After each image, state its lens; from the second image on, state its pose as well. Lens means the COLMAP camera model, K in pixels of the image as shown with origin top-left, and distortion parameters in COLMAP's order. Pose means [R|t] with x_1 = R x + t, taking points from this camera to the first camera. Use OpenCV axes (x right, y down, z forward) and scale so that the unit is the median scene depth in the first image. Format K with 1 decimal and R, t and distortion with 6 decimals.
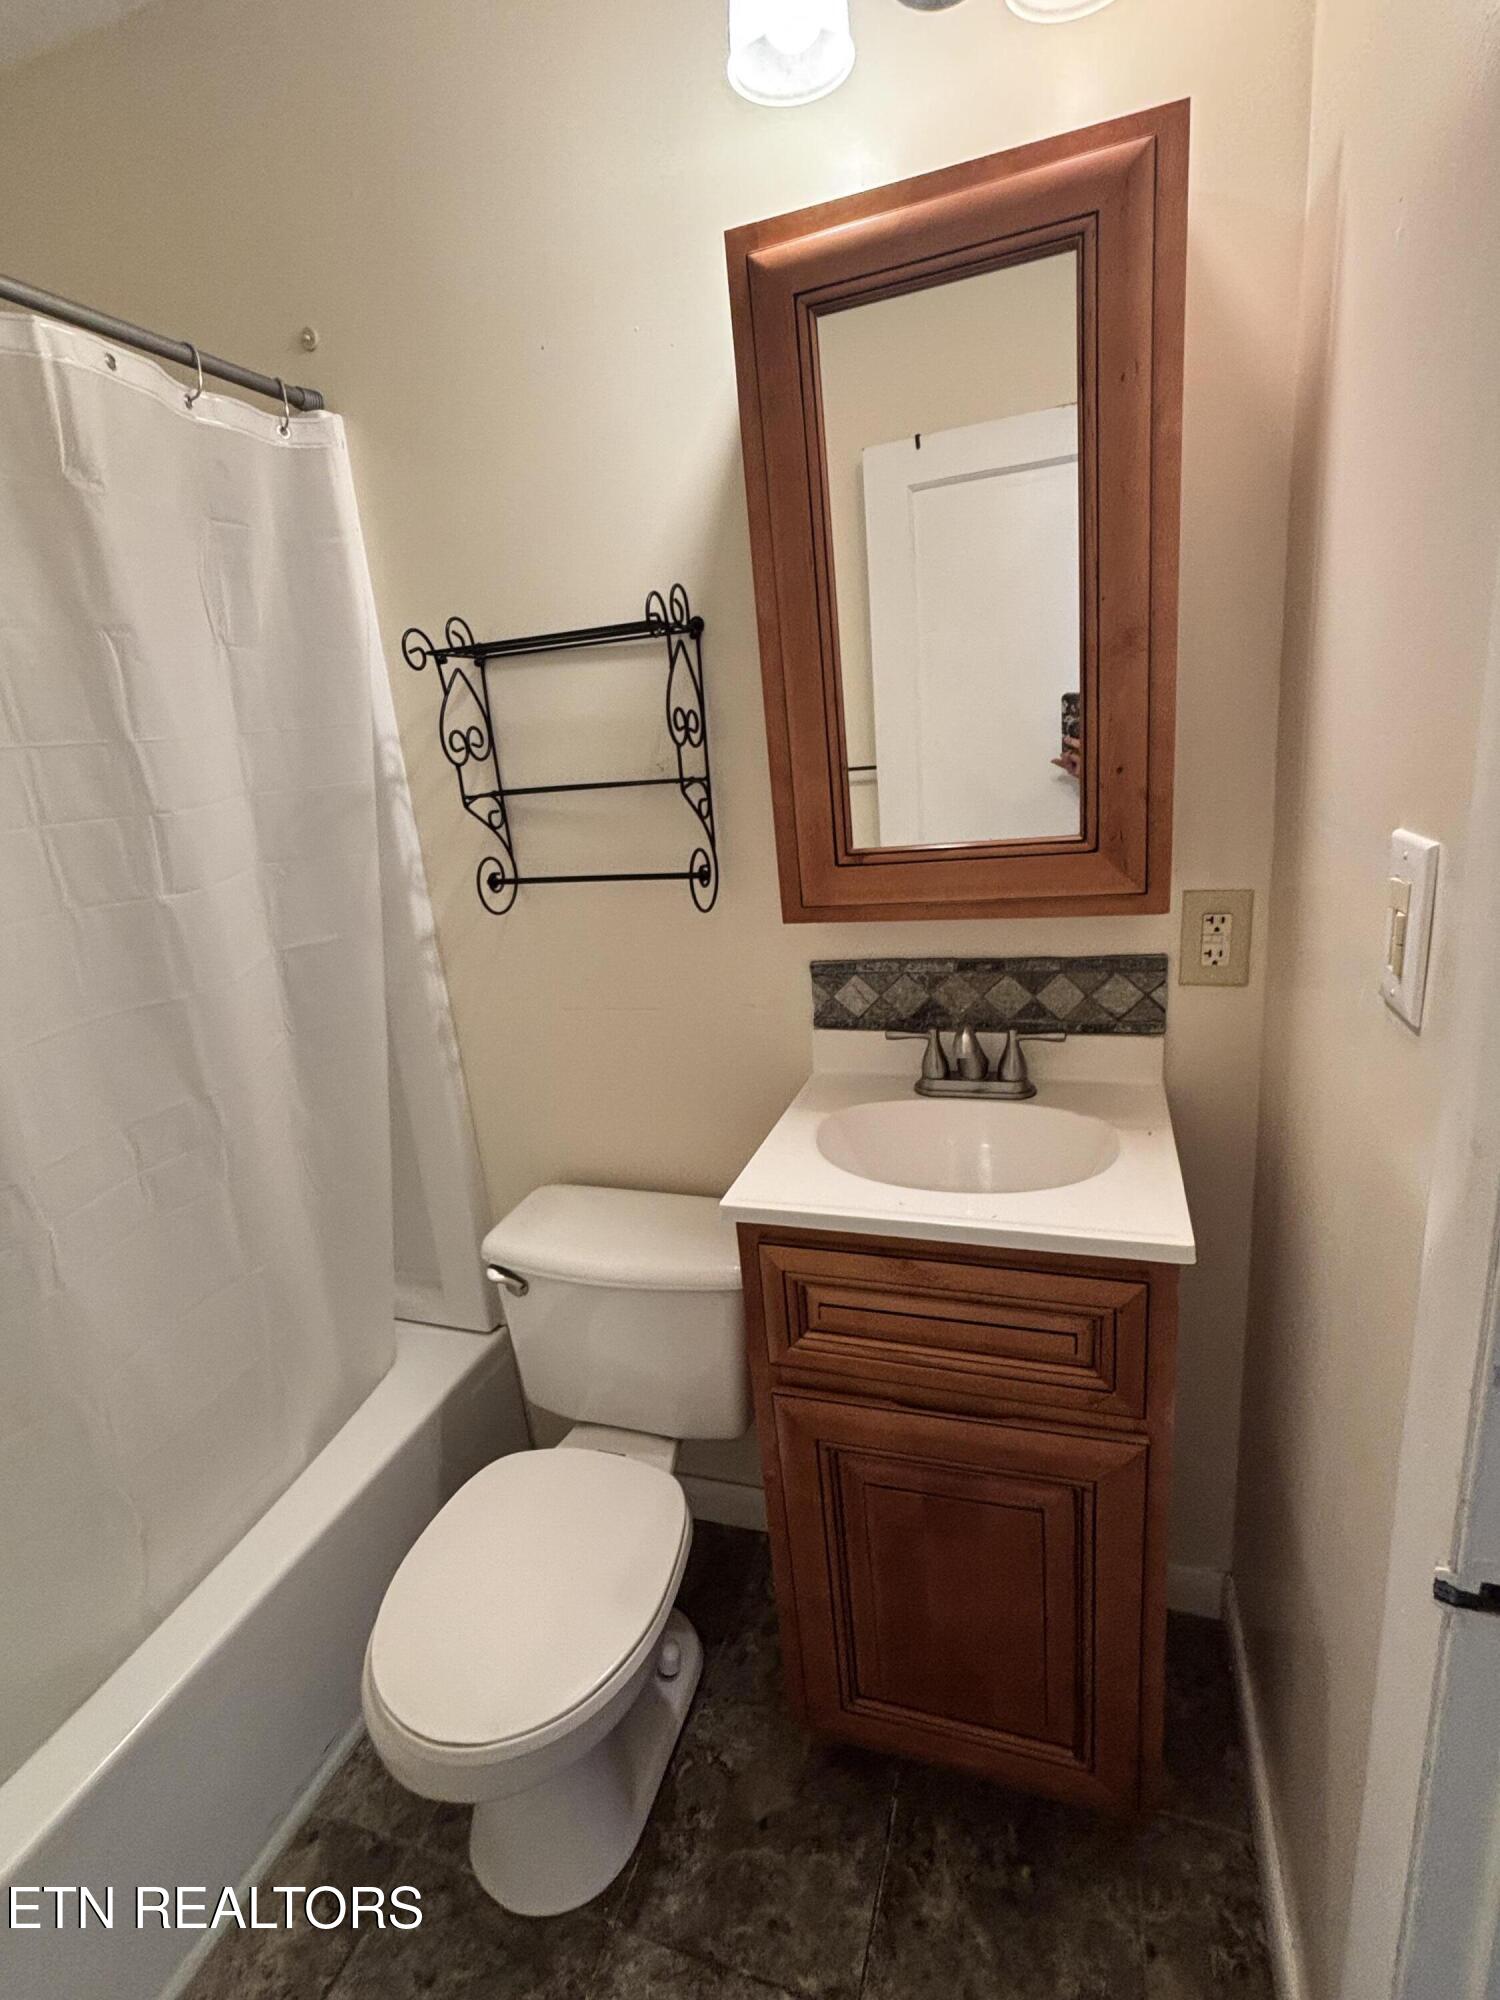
lens RADIAL K [[919.8, 0, 750.0], [0, 919.8, 1000.0], [0, 0, 1]] dist [-0.002391, -0.000135]
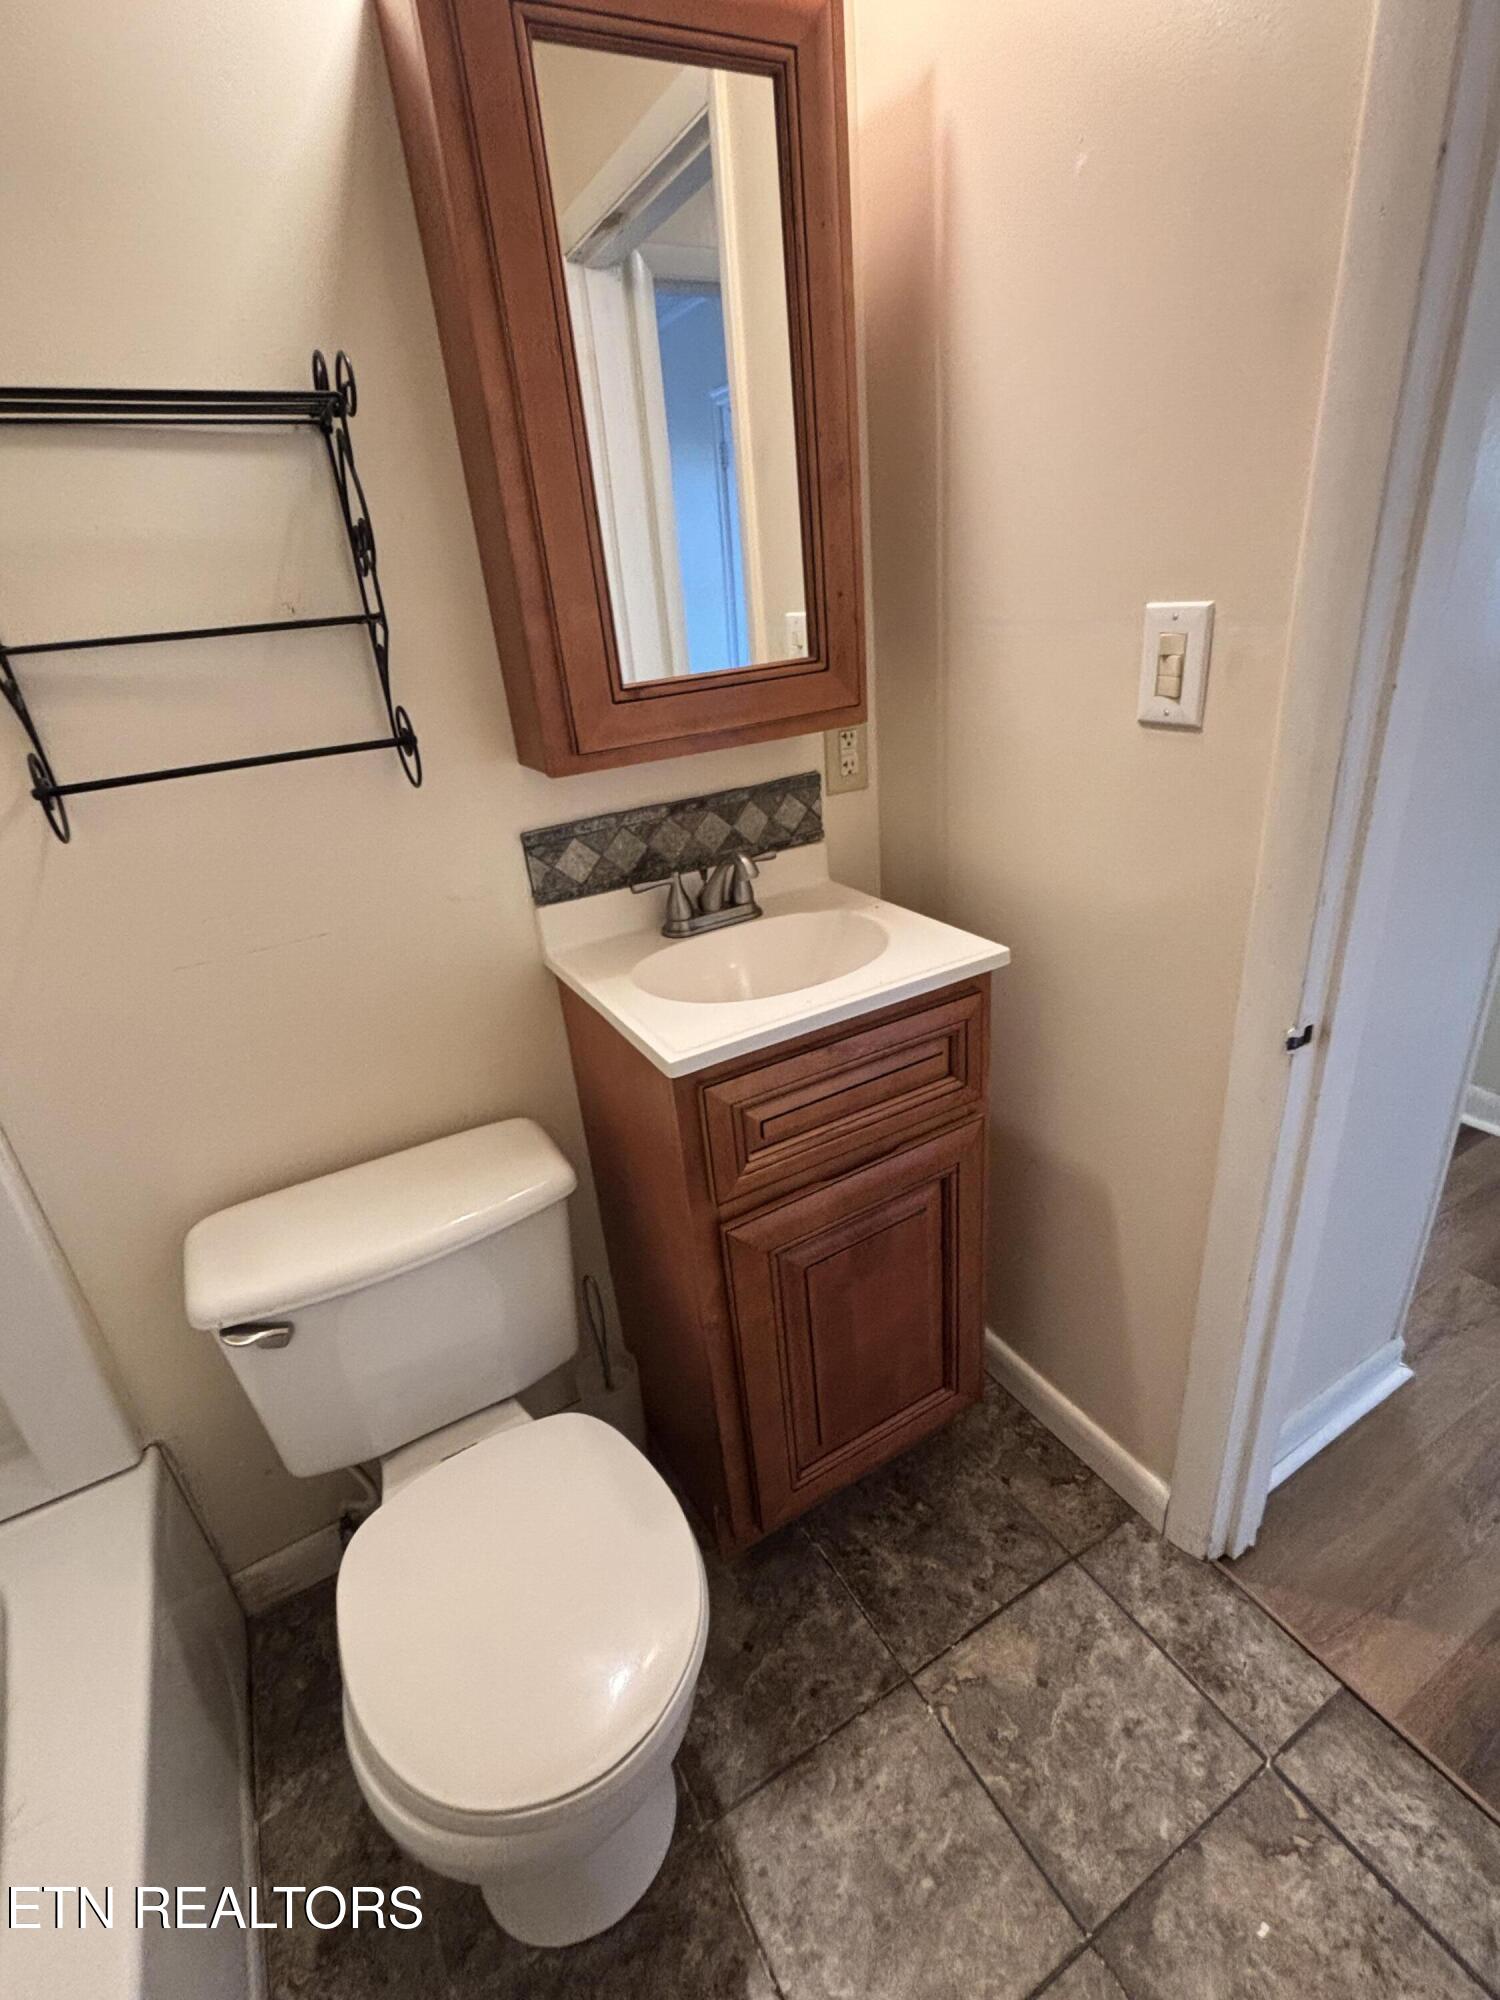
lens RADIAL K [[928.8, 0, 750.4], [0, 928.8, 1012.6], [0, 0, 1]] dist [0.003361, 0.000435]
pose [[0.665607, -0.281622, 0.691127, -0.517818], [0.230391, 0.958374, 0.168637, 0.027218], [-0.709851, 0.046984, 0.702784, 0.219658]]
